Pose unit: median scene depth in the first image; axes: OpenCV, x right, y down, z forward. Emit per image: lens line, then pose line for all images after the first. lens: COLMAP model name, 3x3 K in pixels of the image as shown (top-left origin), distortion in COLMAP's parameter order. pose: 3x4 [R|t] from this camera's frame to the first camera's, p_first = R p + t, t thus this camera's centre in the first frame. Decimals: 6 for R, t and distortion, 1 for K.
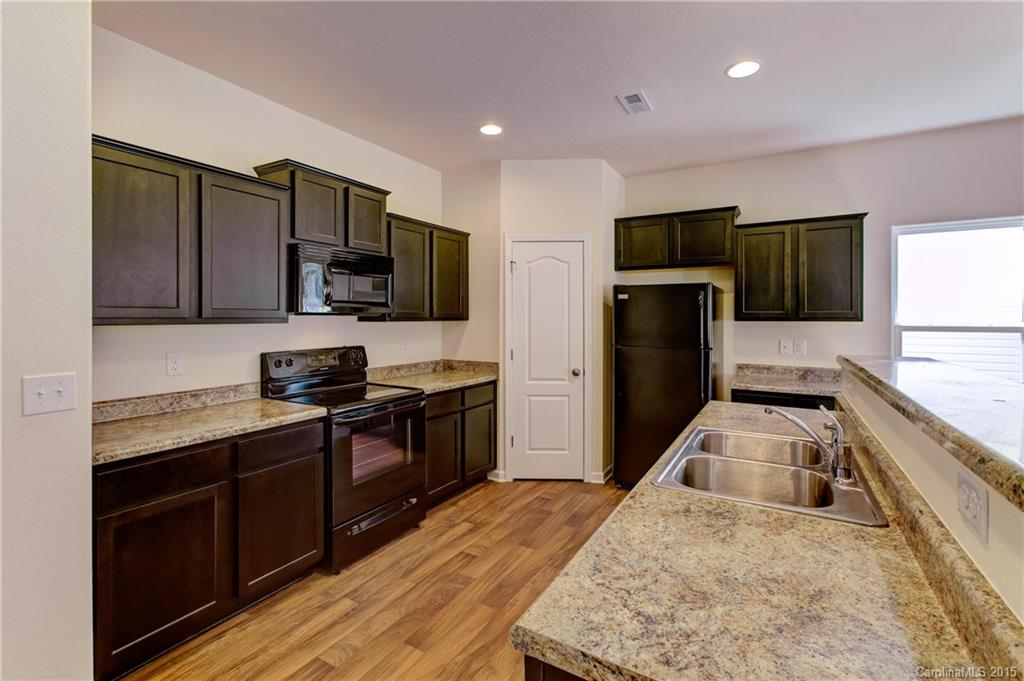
lens RADIAL K [[461.6, 0, 512.8], [0, 461.6, 320.2], [0, 0, 1]] dist [-0.011225, -0.013610]
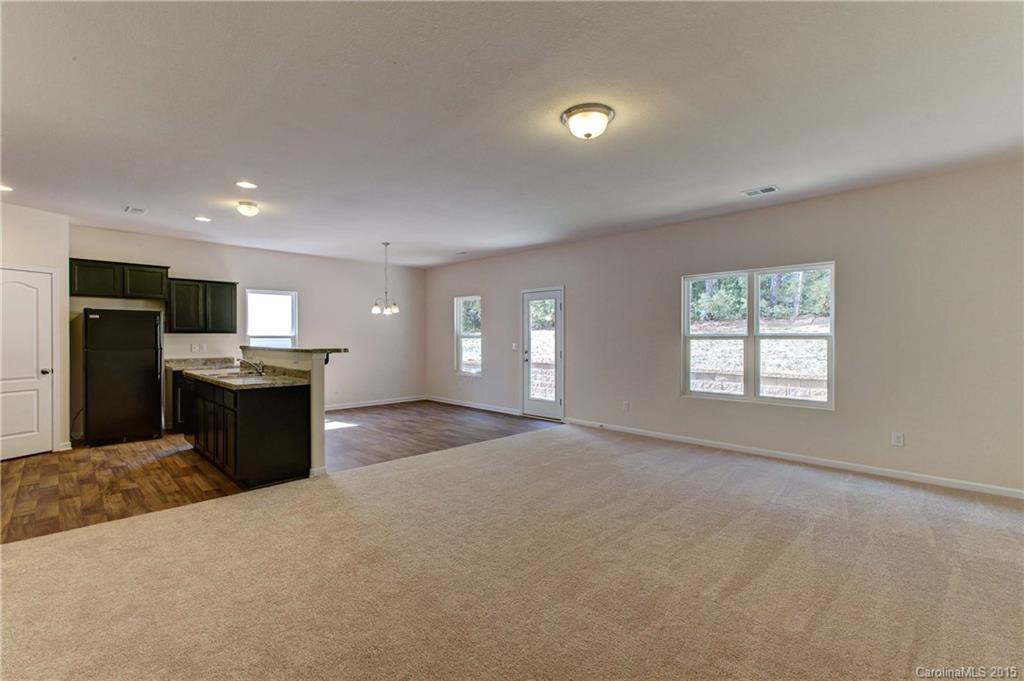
lens RADIAL K [[449.9, 0, 527.3], [0, 449.9, 335.4], [0, 0, 1]] dist [-0.013517, -0.000724]
pose [[0.224702, 0.000138, 0.974428, -0.821758], [0.002724, 0.999996, -0.000770, 0.014169], [-0.974424, 0.002827, 0.224701, -0.667849]]
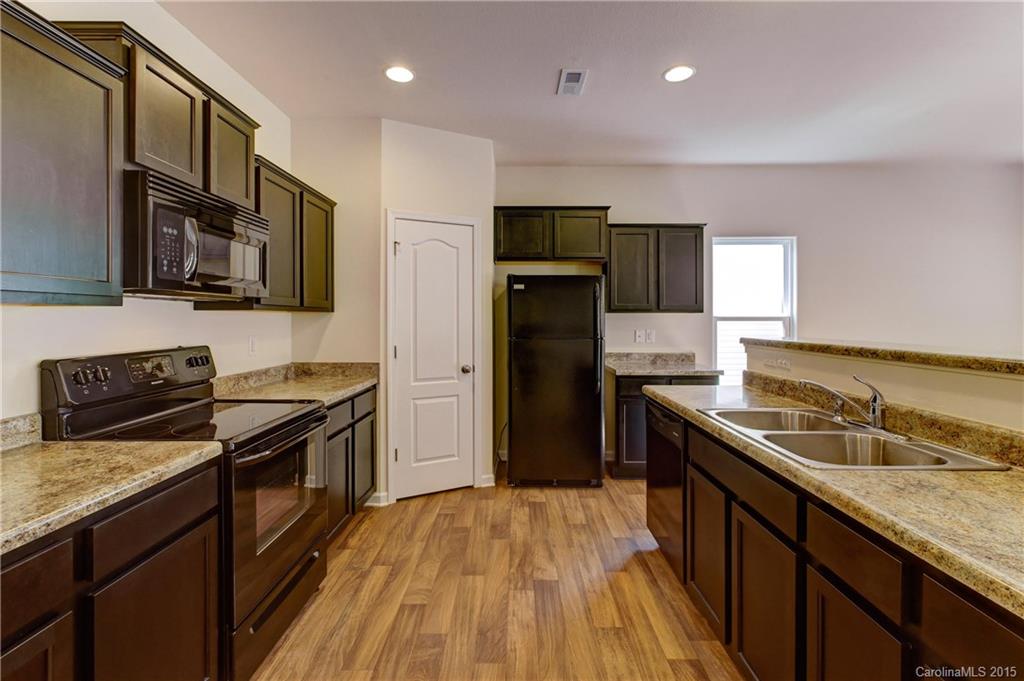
lens RADIAL K [[460.6, 0, 514.1], [0, 460.6, 322.3], [0, 0, 1]] dist [-0.002132, -0.000317]
pose [[0.867809, -0.004872, 0.496874, -0.239267], [0.003281, 0.999986, 0.004075, 0.017748], [-0.496887, -0.001906, 0.867813, 0.168981]]
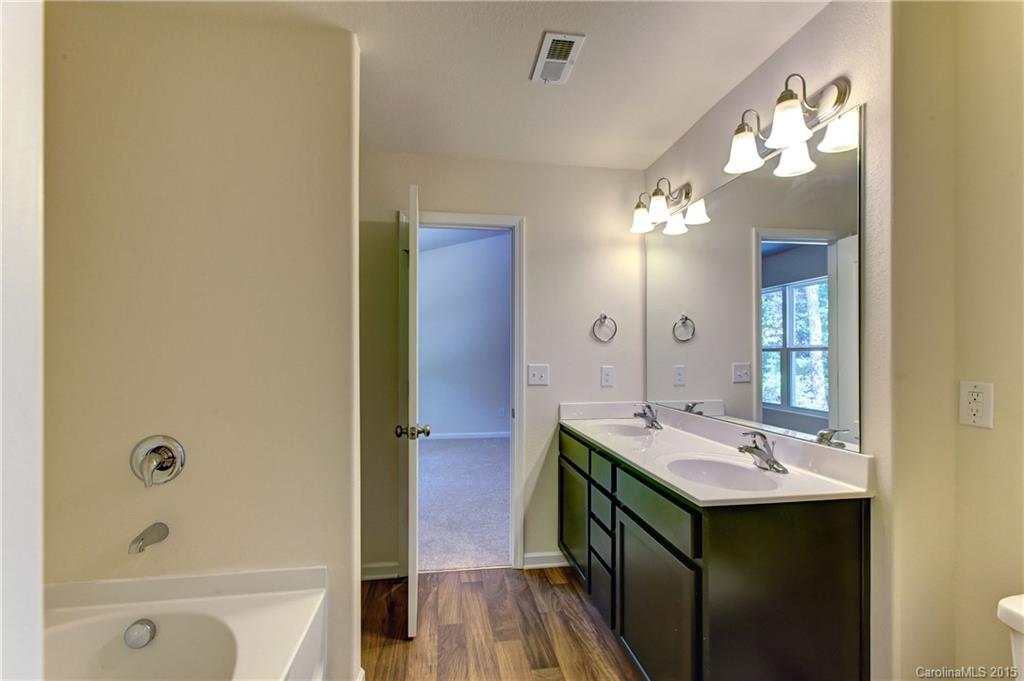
lens RADIAL K [[449.9, 0, 527.3], [0, 449.9, 335.4], [0, 0, 1]] dist [-0.013517, -0.000724]
pose [[-0.749178, -0.041387, -0.661074, 0.283889], [-0.029299, 0.999140, -0.029348, 0.016956], [0.661720, -0.002618, -0.749746, 1.070600]]
